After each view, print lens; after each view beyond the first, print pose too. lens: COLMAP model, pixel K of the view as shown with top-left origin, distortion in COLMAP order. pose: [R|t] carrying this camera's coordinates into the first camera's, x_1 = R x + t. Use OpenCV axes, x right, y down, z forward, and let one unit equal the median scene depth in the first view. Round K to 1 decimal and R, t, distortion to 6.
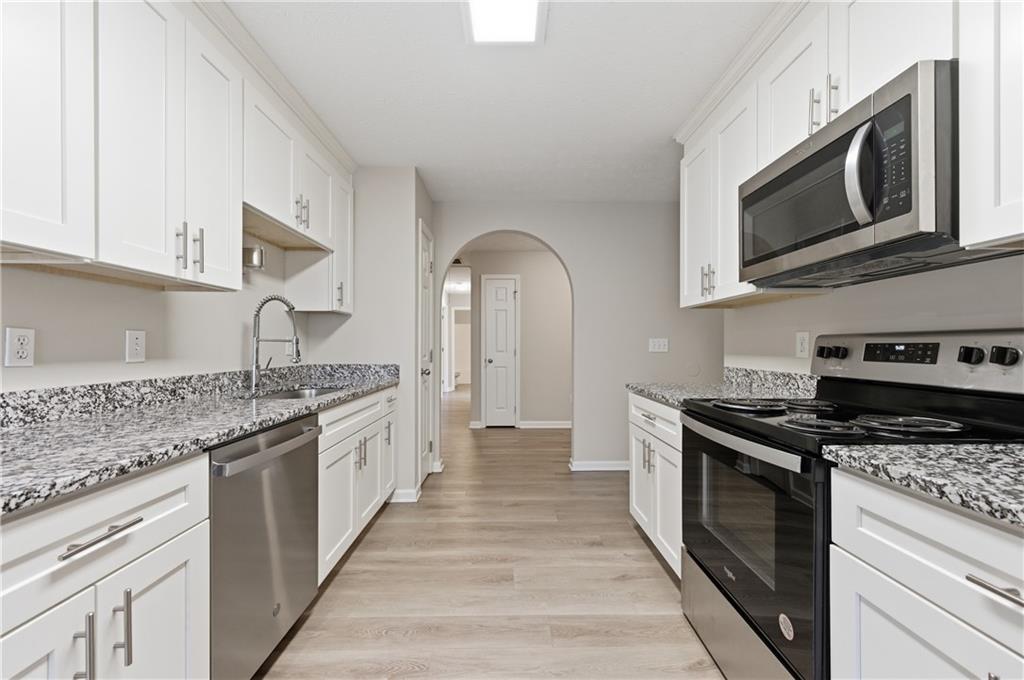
lens RADIAL K [[368.0, 0, 510.8], [0, 368.0, 344.5], [0, 0, 1]] dist [0.000218, -0.000002]
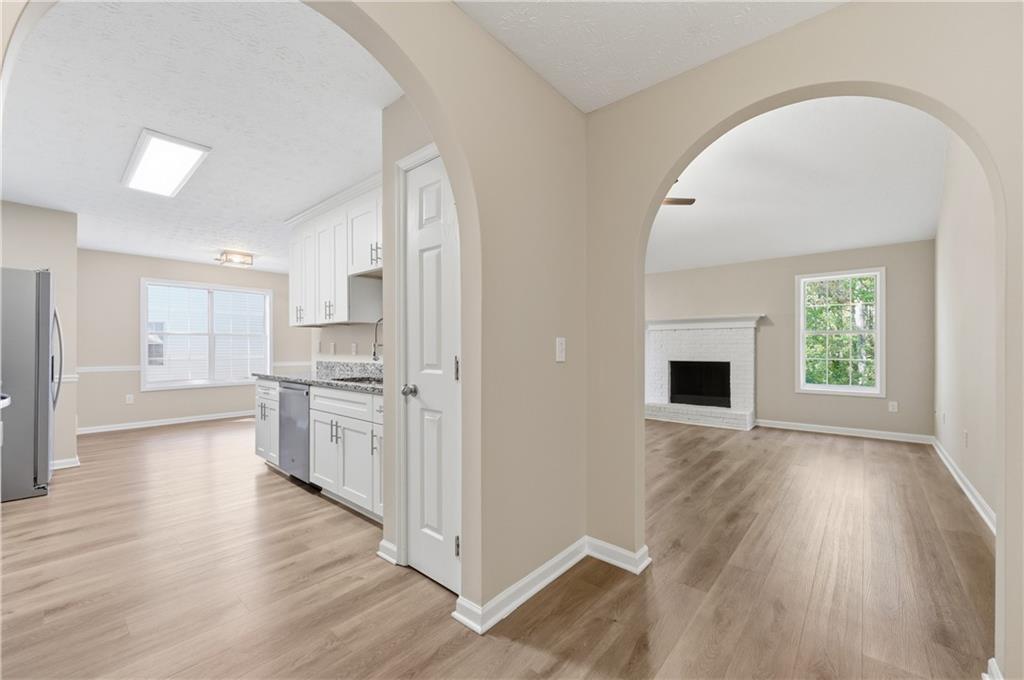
lens RADIAL K [[411.5, 0, 515.4], [0, 411.5, 346.4], [0, 0, 1]] dist [-0.002618, -0.000525]
pose [[-0.662383, -0.005929, -0.749142, 0.093829], [0.002106, 0.999950, -0.009776, 0.004265], [0.749163, -0.008053, -0.662337, 0.882358]]
